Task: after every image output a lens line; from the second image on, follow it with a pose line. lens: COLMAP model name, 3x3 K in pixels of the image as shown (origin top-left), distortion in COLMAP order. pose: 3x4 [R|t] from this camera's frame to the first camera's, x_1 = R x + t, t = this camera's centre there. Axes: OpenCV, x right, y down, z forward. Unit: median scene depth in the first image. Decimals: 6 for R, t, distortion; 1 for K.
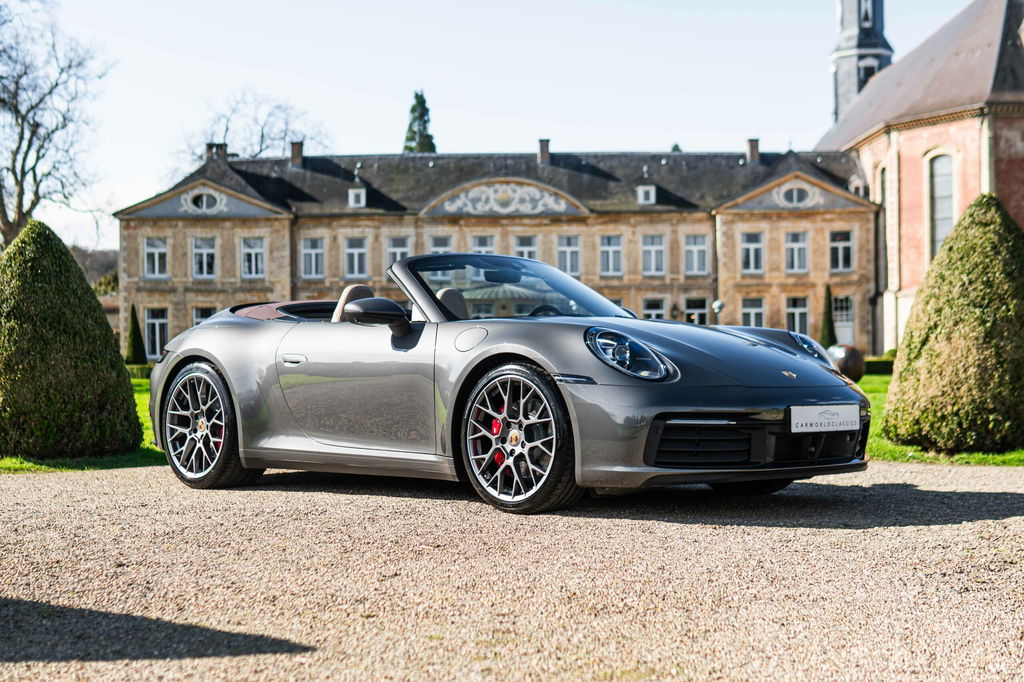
lens RADIAL K [[1425.6, 0, 515.7], [0, 1425.6, 367.0], [0, 0, 1]] dist [-0.038141, -0.060849]
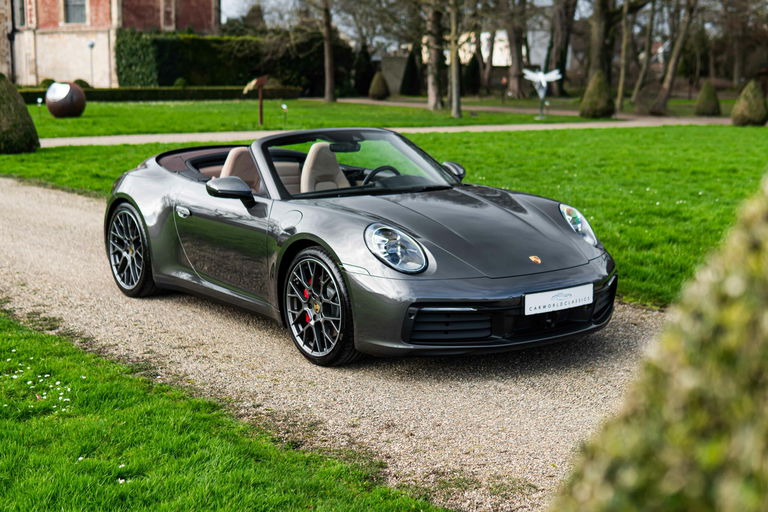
lens RADIAL K [[1073.6, 0, 382.7], [0, 1073.6, 272.0], [0, 0, 1]] dist [-0.040343, -0.072987]
pose [[0.811652, -0.094539, 0.576440, -0.030641], [-0.006458, 0.985304, 0.170688, -0.006051], [-0.584105, -0.142262, 0.799114, 0.074162]]
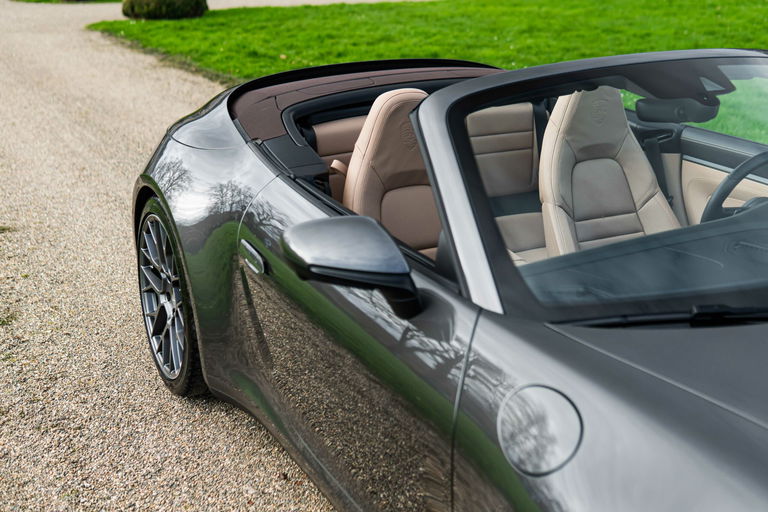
lens RADIAL K [[1056.7, 0, 394.6], [0, 1056.7, 256.5], [0, 0, 1]] dist [-0.032759, -0.100332]
pose [[0.901564, -0.131786, 0.412087, -0.014265], [0.006362, 0.956414, 0.291945, -0.006042], [-0.432600, -0.260585, 0.863106, 0.102665]]
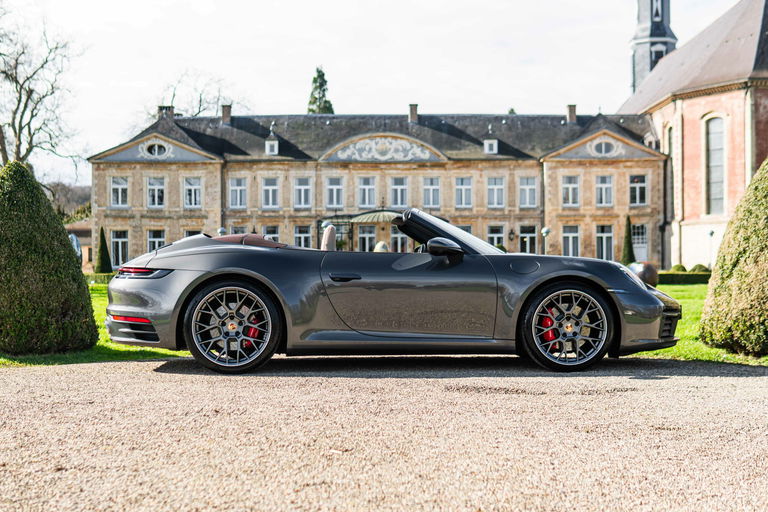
lens RADIAL K [[1073.6, 0, 382.7], [0, 1073.6, 272.0], [0, 0, 1]] dist [-0.040343, -0.072987]
pose [[0.999955, 0.006505, -0.006927, -0.000742], [-0.006531, 0.999972, -0.003702, -0.000406], [0.006903, 0.003747, 0.999969, 0.005631]]
